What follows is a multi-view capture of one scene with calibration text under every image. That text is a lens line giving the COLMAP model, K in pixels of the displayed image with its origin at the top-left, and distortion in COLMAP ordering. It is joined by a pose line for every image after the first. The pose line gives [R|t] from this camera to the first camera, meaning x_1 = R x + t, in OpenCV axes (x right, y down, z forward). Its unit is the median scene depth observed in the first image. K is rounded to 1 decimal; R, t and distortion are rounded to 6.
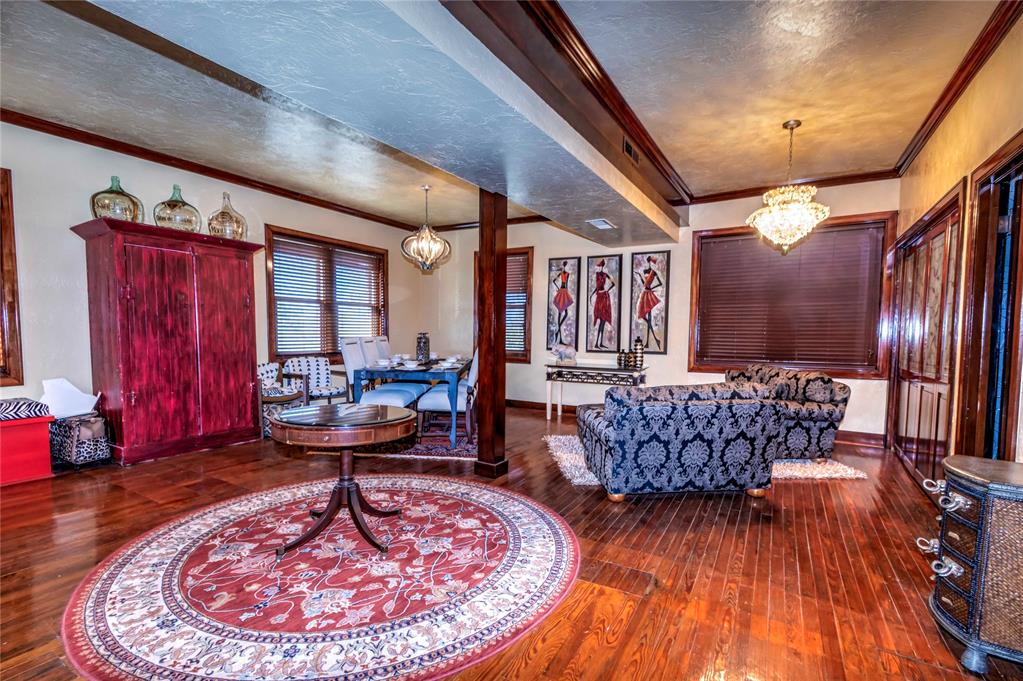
lens RADIAL K [[451.8, 0, 507.7], [0, 451.8, 357.5], [0, 0, 1]] dist [0.000246, 0.000144]
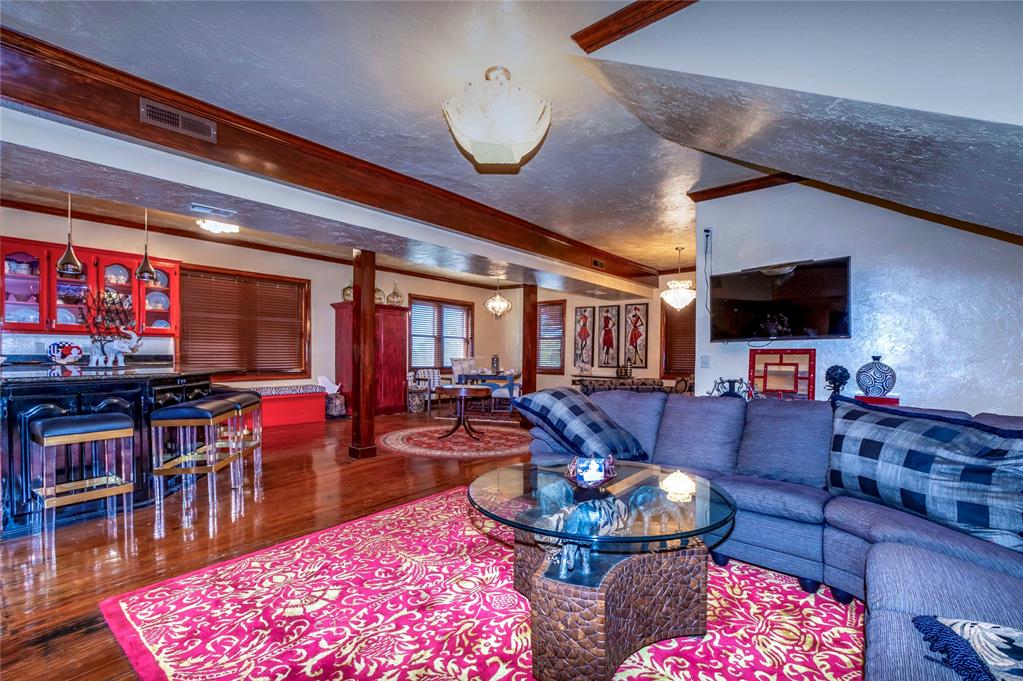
lens RADIAL K [[451.8, 0, 507.7], [0, 451.8, 357.5], [0, 0, 1]] dist [0.000246, 0.000144]
pose [[0.986858, -0.000316, -0.161592, 0.125010], [-0.008404, 0.998544, -0.053276, 0.042758], [0.161374, 0.053934, 0.985418, -0.625841]]
